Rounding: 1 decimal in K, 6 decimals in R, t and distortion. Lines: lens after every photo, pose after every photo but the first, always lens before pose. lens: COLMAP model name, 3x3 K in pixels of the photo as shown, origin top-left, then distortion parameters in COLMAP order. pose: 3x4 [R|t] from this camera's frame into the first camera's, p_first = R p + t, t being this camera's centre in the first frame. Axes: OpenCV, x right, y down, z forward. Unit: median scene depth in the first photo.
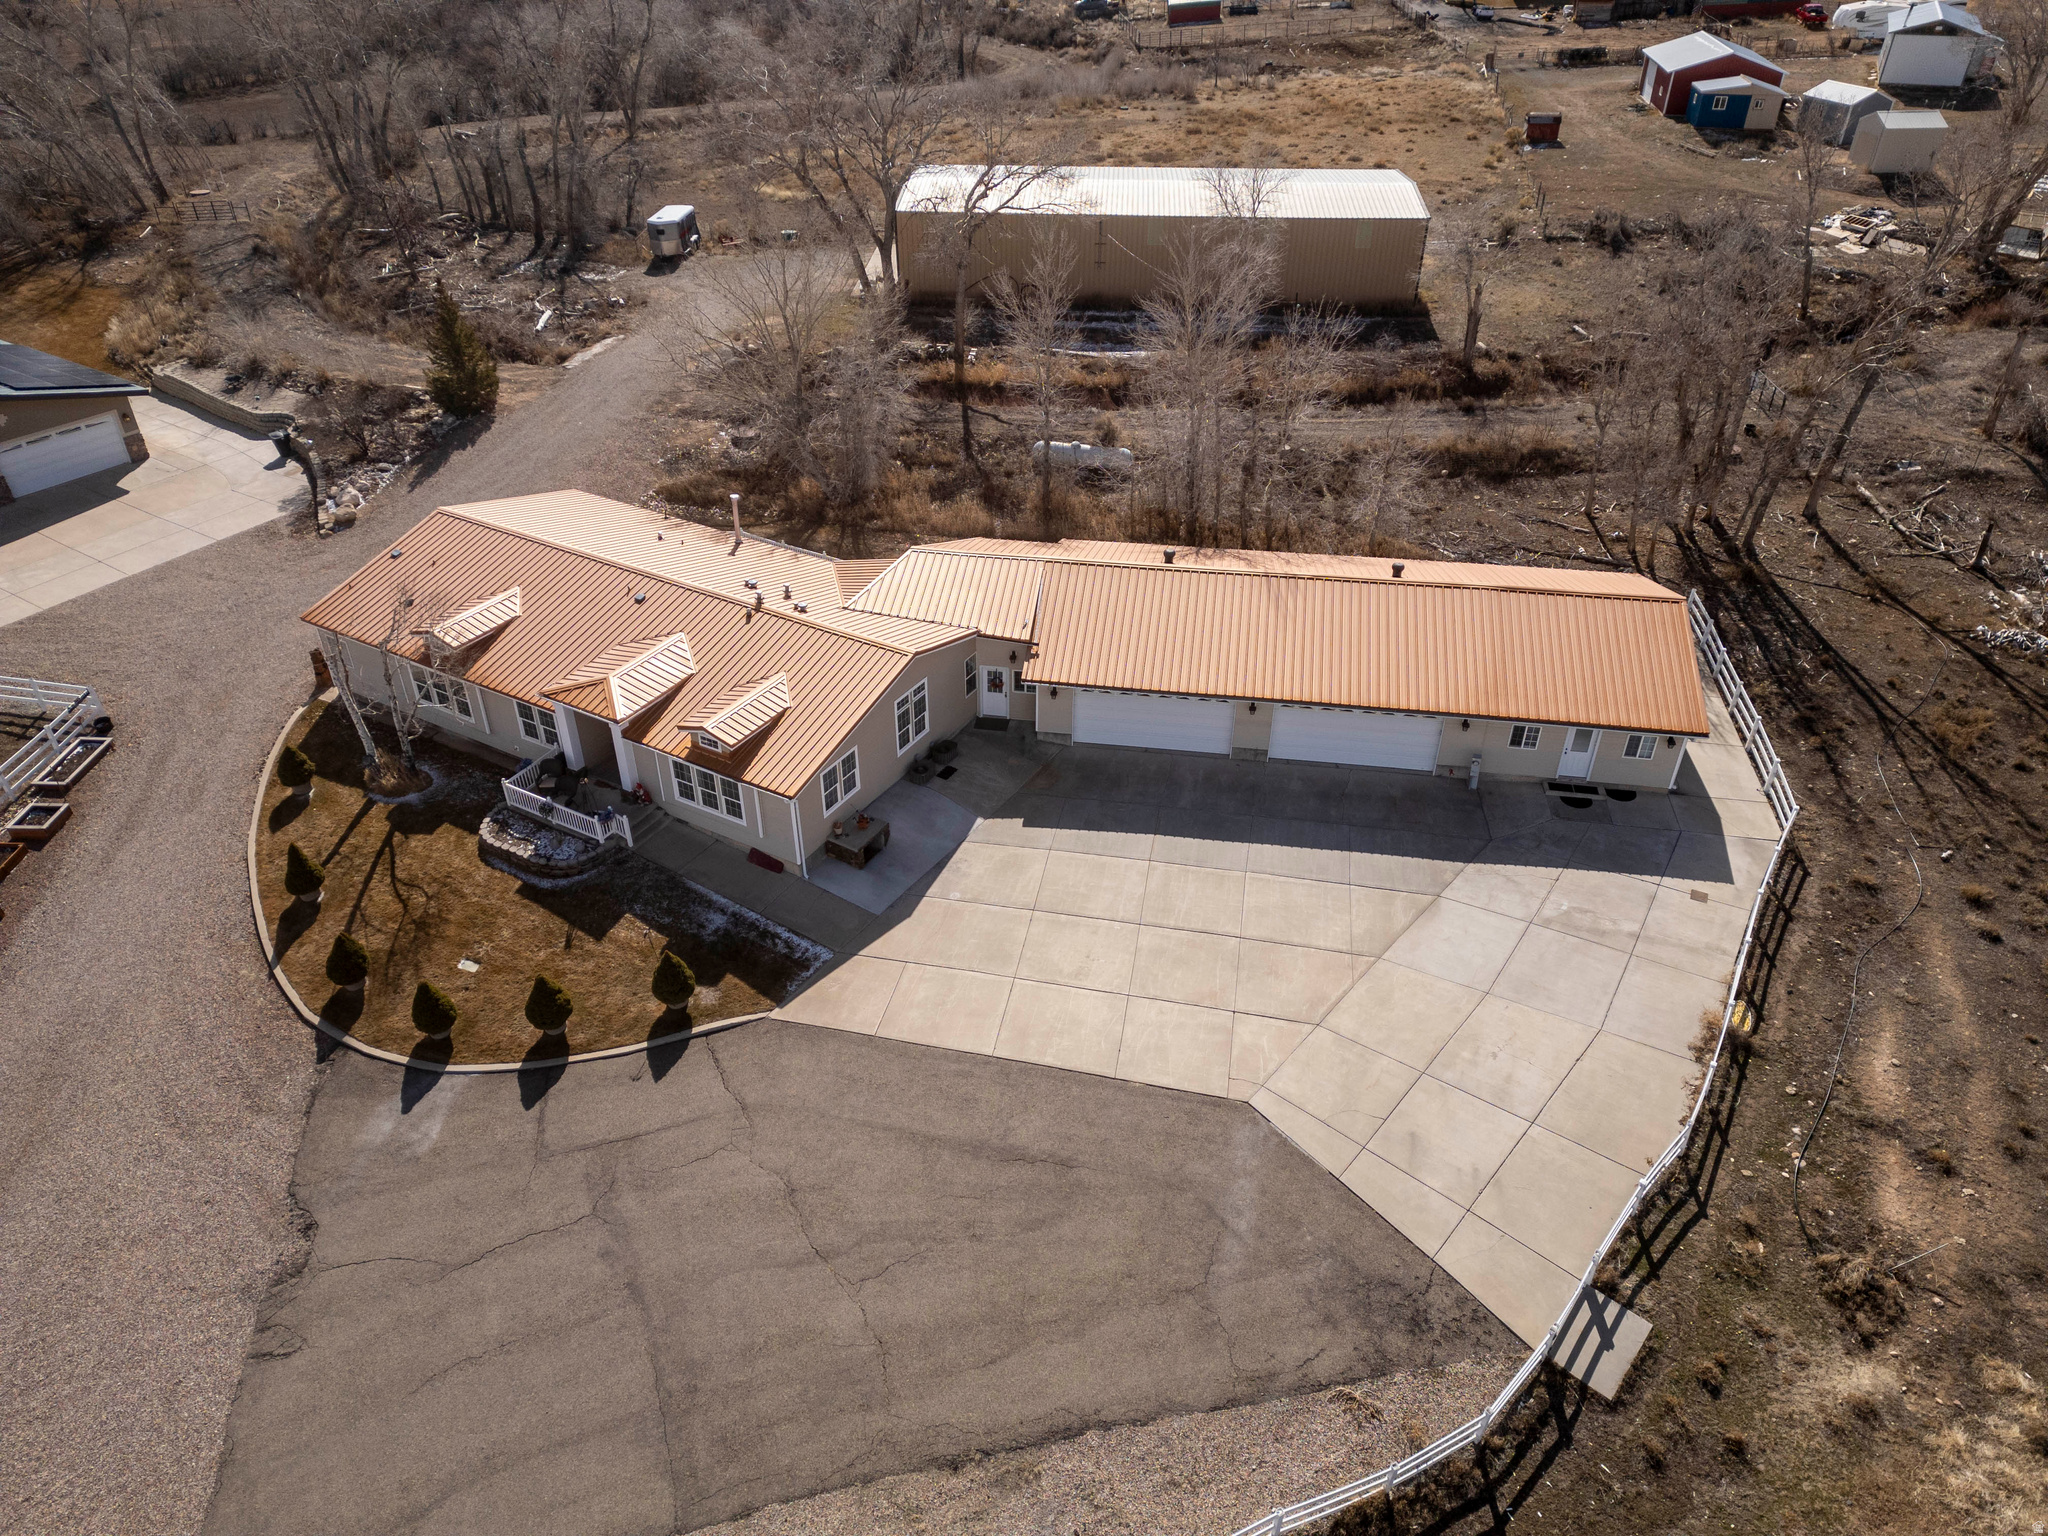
lens RADIAL K [[1437.5, 0, 1023.1], [0, 1437.5, 772.6], [0, 0, 1]] dist [0.056836, -0.033636]
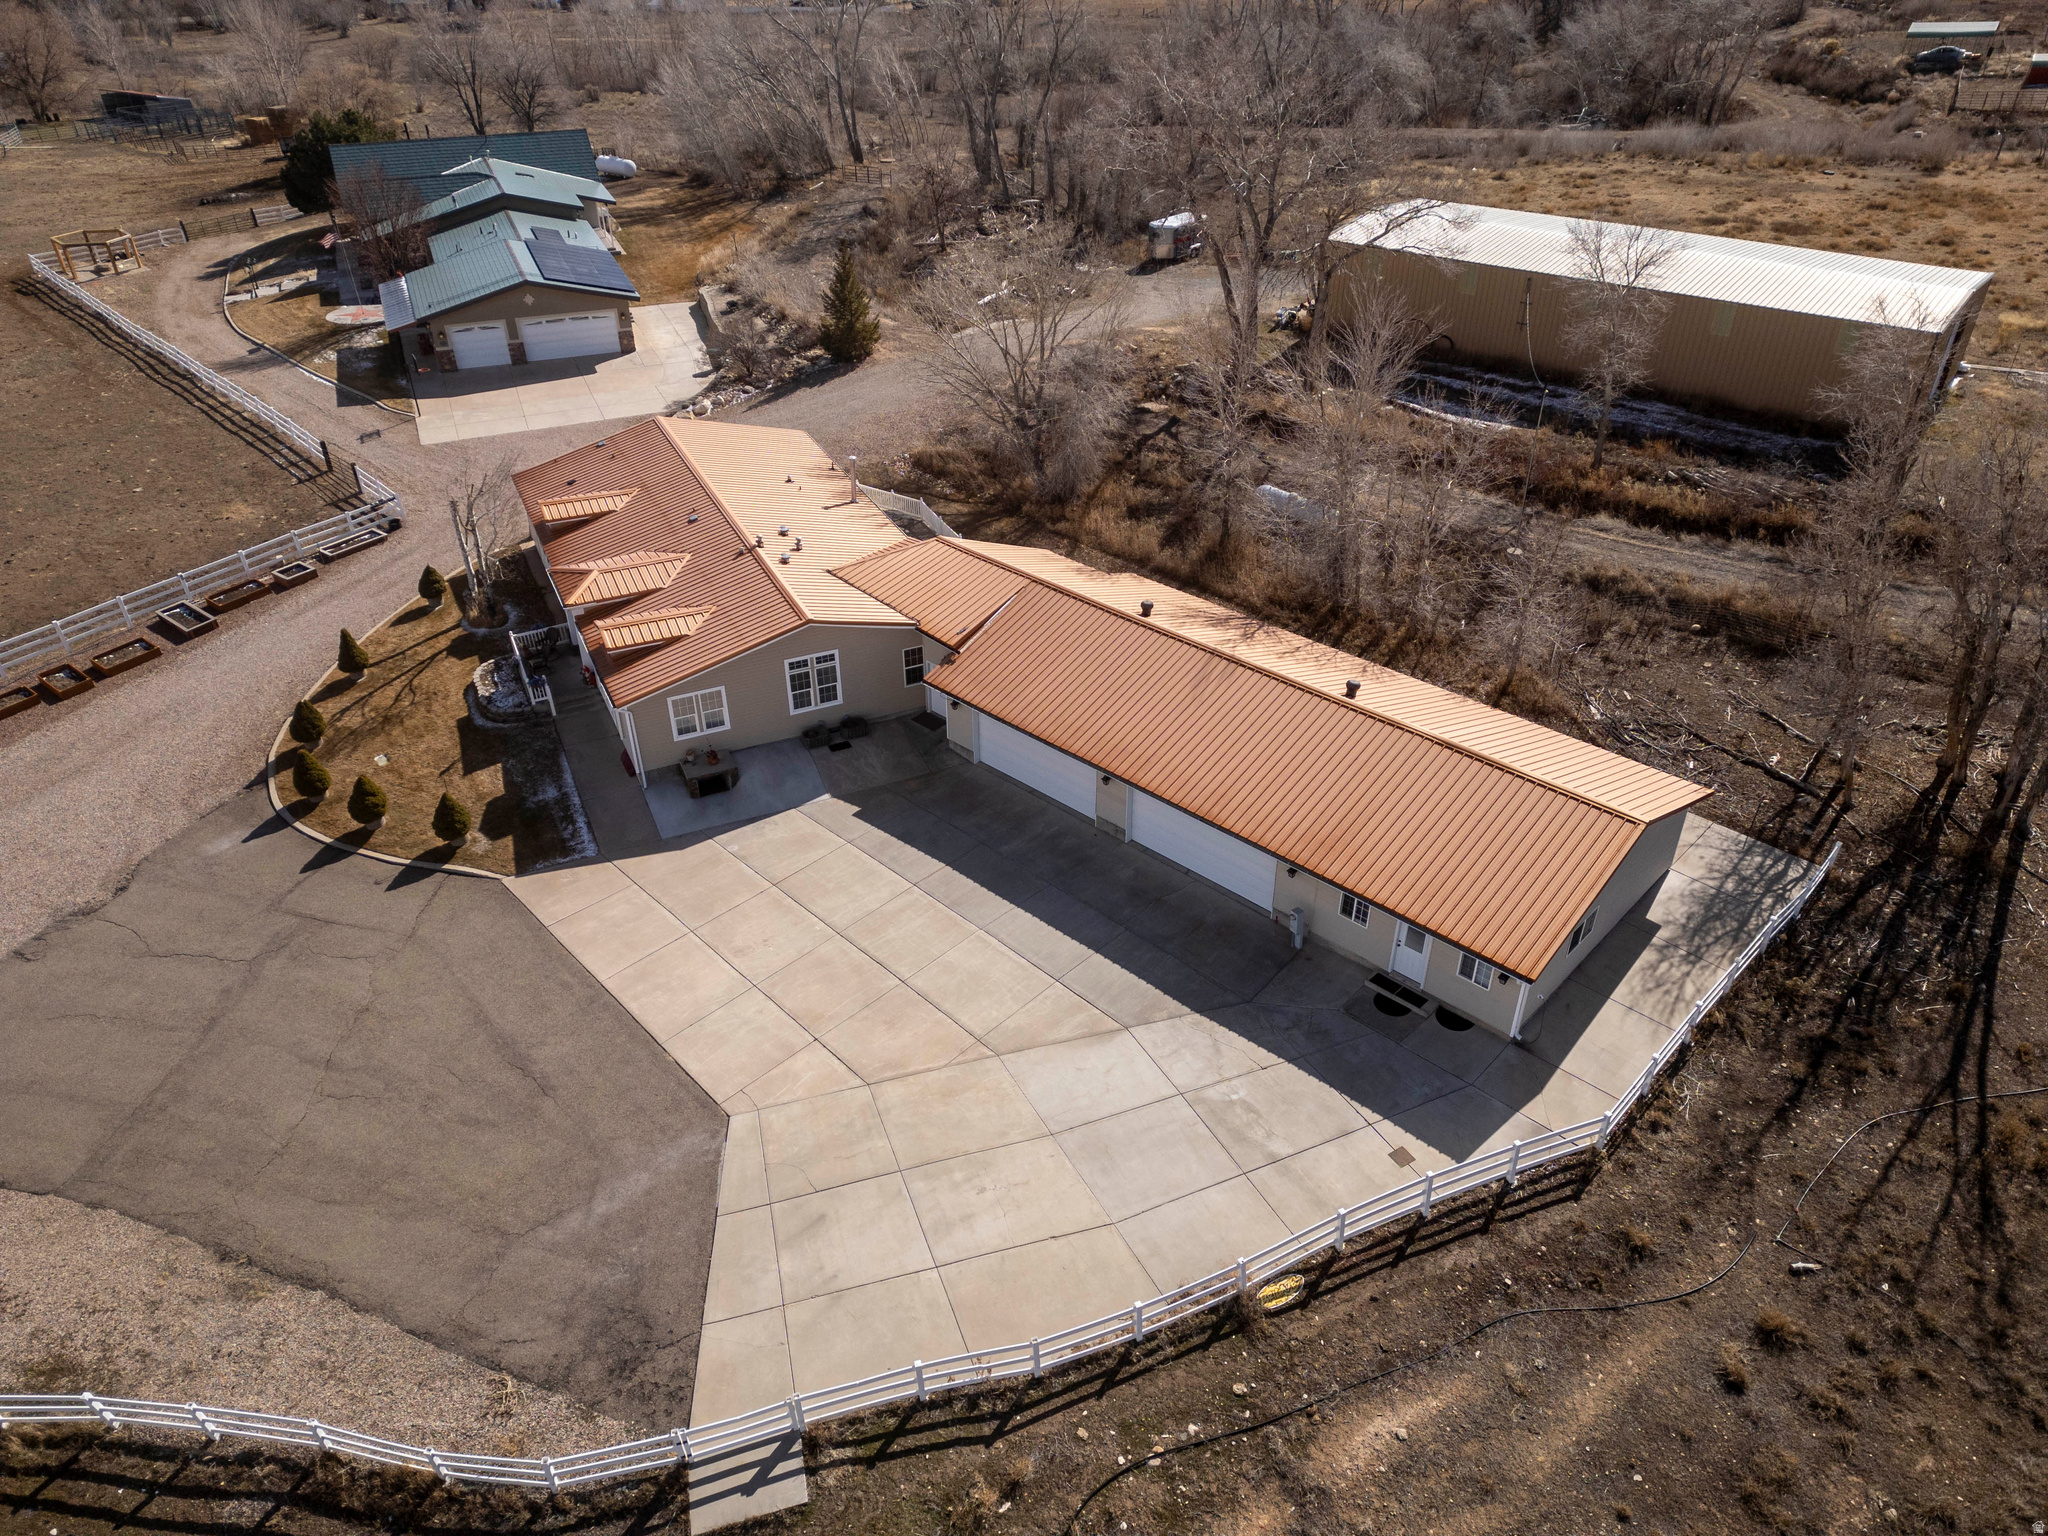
lens RADIAL K [[1437.5, 0, 1041.2], [0, 1437.5, 779.4], [0, 0, 1]] dist [0.056836, -0.033636]
pose [[0.820642, 0.308883, -0.480767, 0.674782], [-0.315577, 0.946363, 0.069347, -0.112525], [0.476400, 0.094810, 0.874102, 0.207917]]
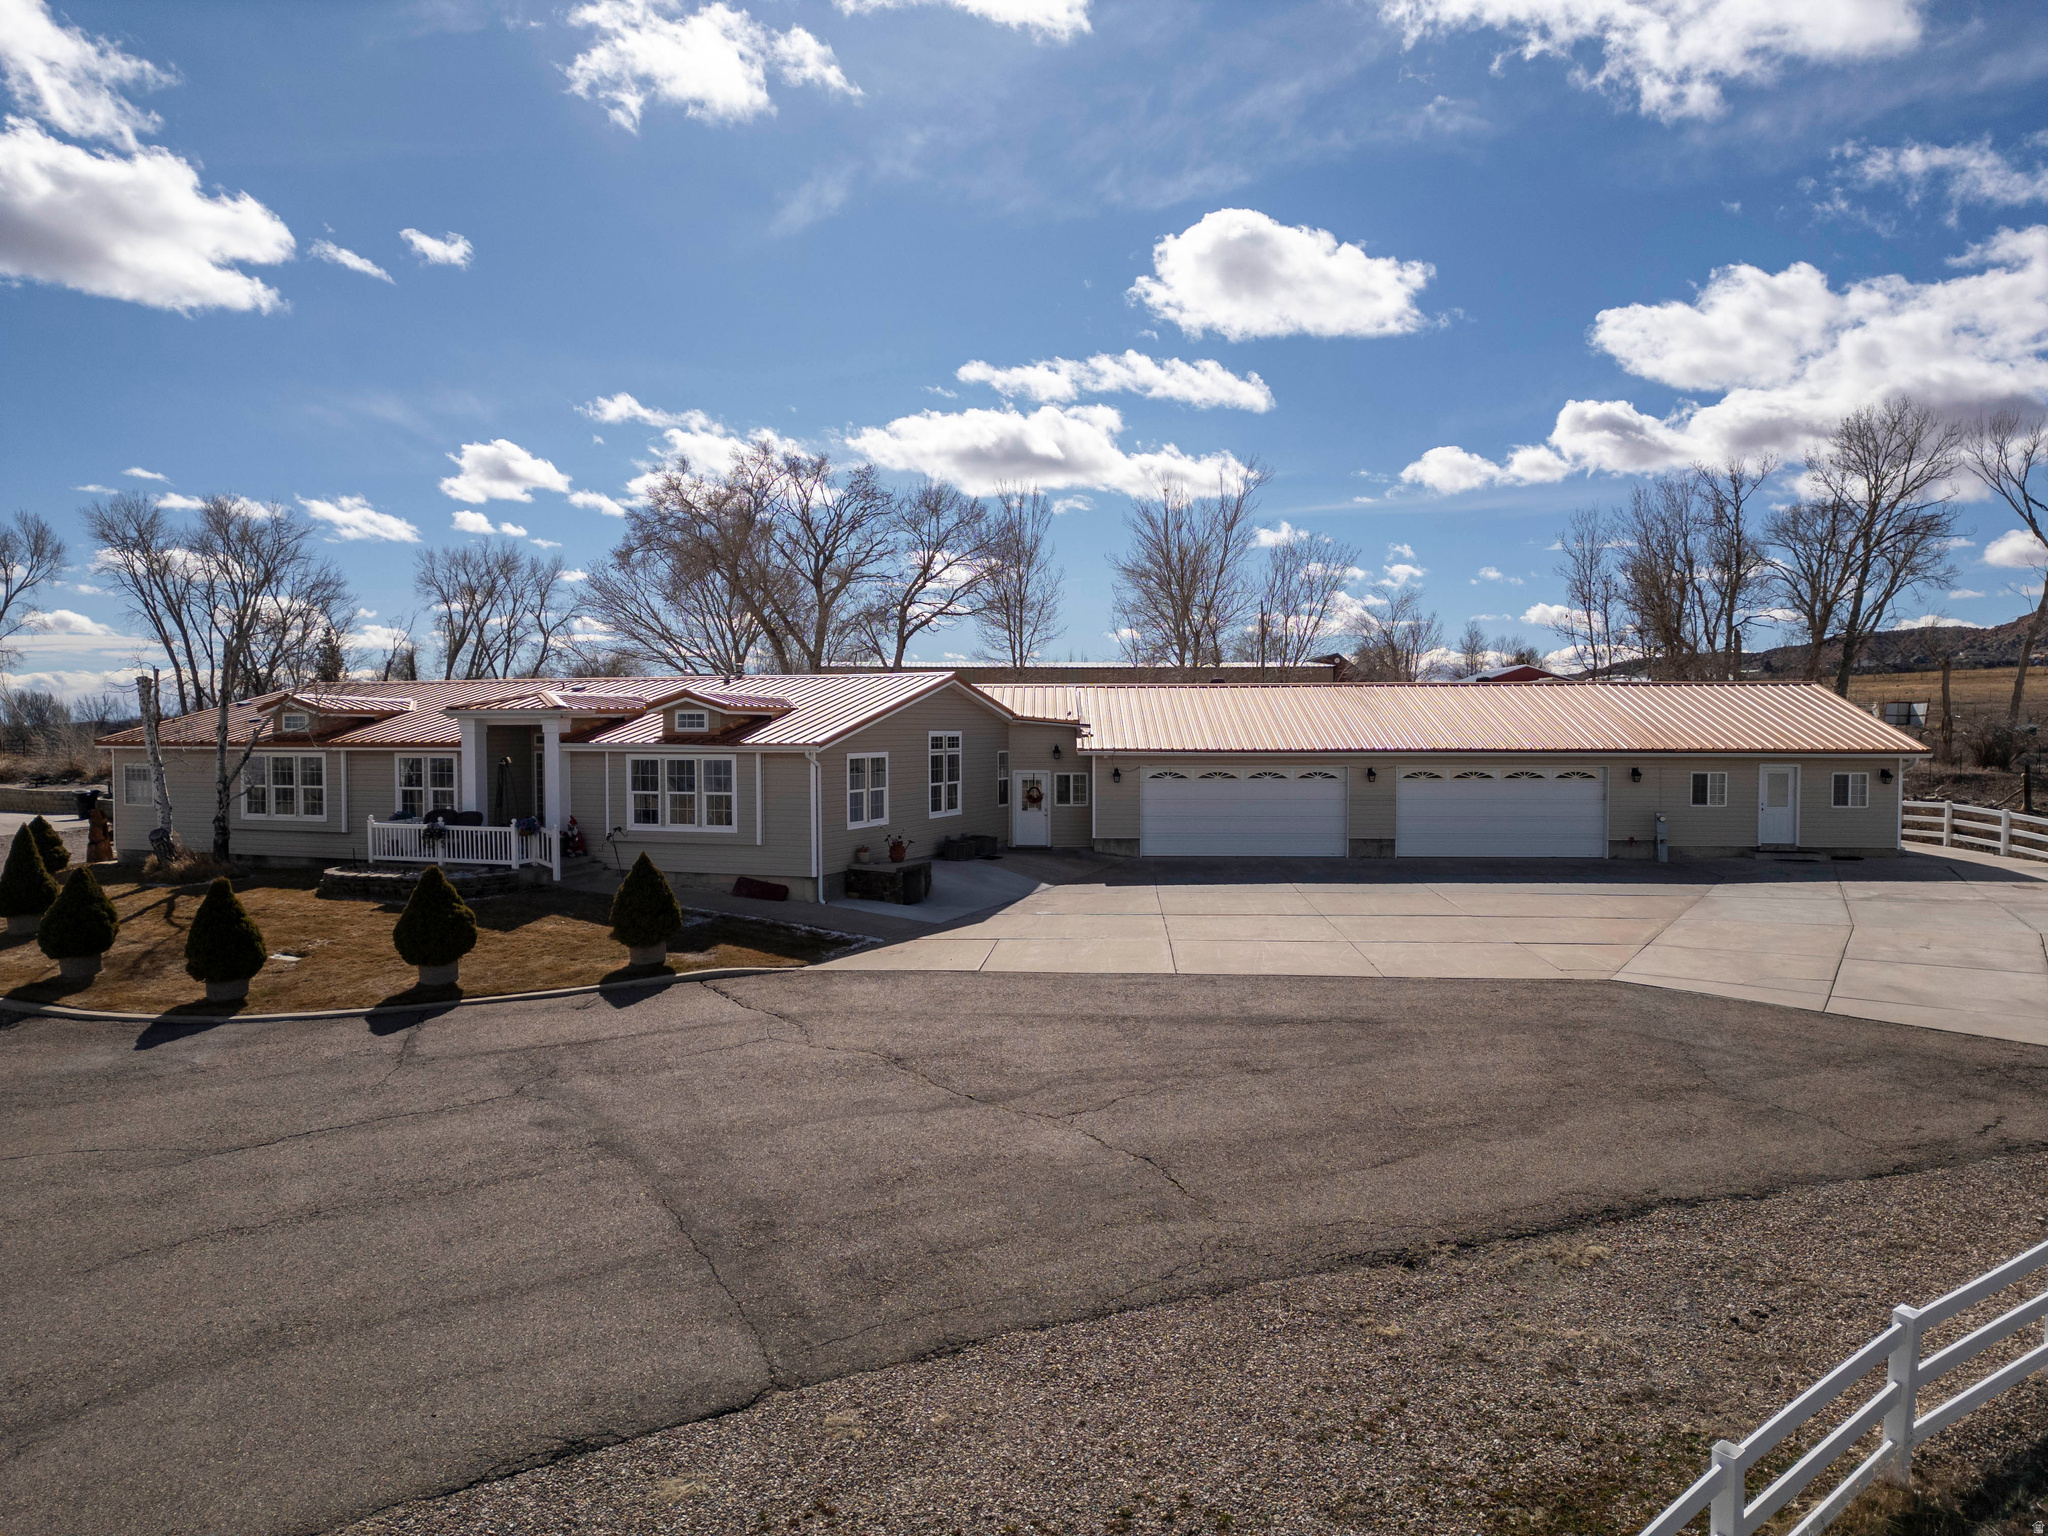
lens RADIAL K [[1437.5, 0, 1019.7], [0, 1437.5, 765.8], [0, 0, 1]] dist [0.056836, -0.033636]
pose [[0.990975, -0.011084, 0.133591, -0.162728], [0.082438, 0.836235, -0.542140, 0.433258], [-0.105704, 0.548260, 0.829601, 0.427716]]
